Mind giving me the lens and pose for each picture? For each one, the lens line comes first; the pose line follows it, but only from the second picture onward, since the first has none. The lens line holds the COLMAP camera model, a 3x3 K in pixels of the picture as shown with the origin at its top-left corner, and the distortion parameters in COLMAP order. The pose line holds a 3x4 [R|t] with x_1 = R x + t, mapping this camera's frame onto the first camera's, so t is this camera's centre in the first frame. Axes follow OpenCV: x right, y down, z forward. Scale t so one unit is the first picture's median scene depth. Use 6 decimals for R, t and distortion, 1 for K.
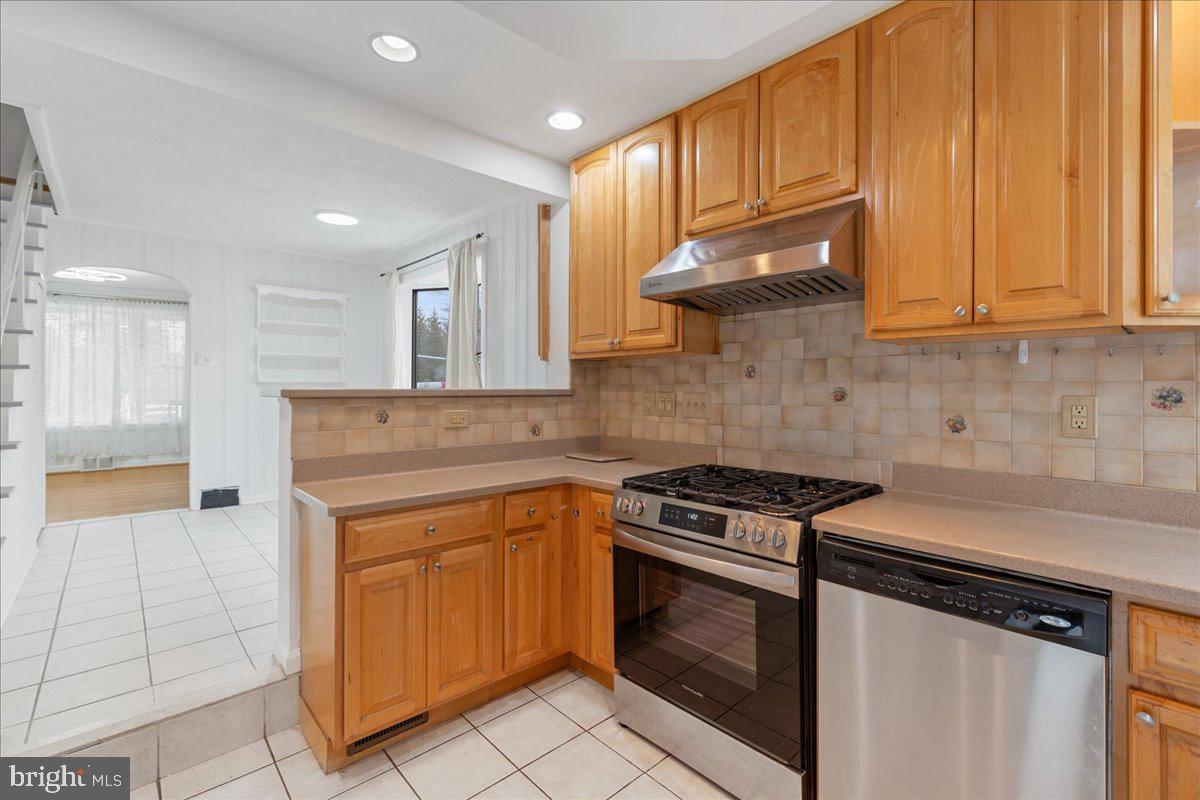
lens RADIAL K [[539.3, 0, 598.9], [0, 539.3, 391.2], [0, 0, 1]] dist [0.007184, -0.000604]
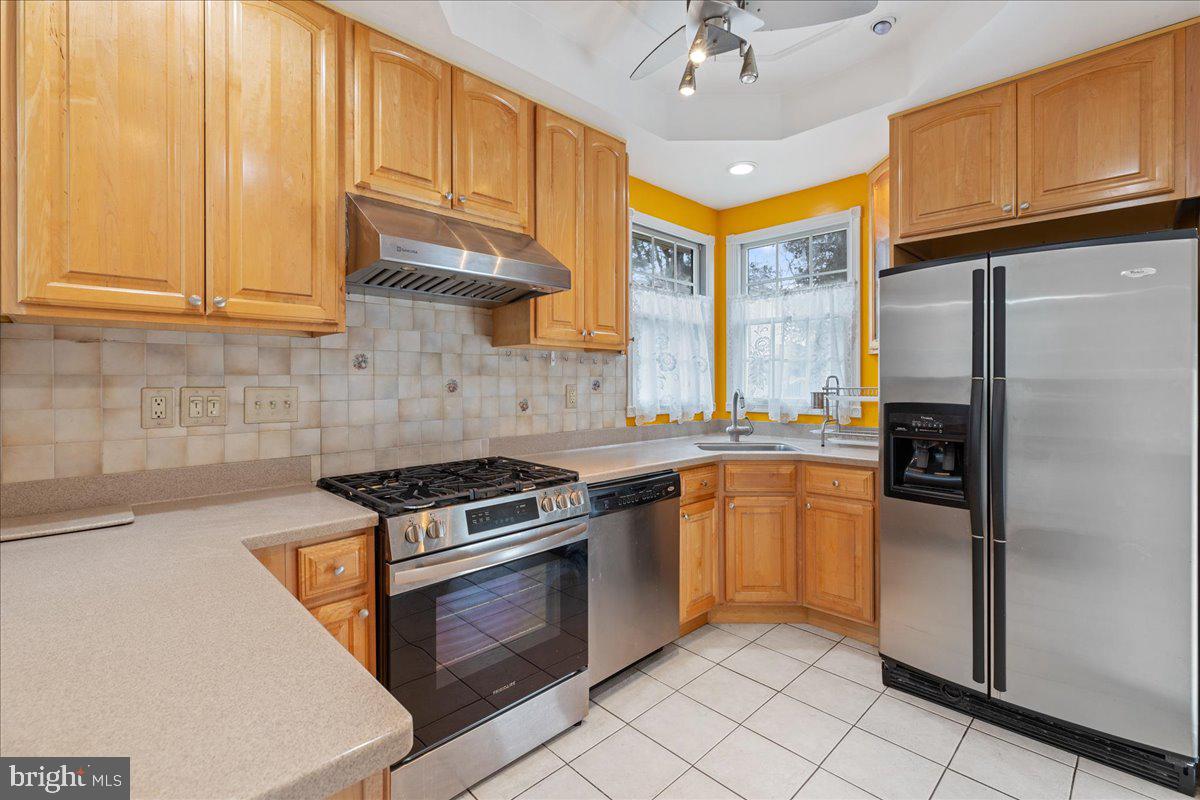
lens RADIAL K [[539.3, 0, 598.4], [0, 539.3, 387.5], [0, 0, 1]] dist [0.007184, -0.000604]
pose [[-0.030964, -0.012942, 0.999437, -0.650545], [0.007832, 0.999882, 0.013190, -0.003418], [-0.999490, 0.008236, -0.030859, 0.688292]]
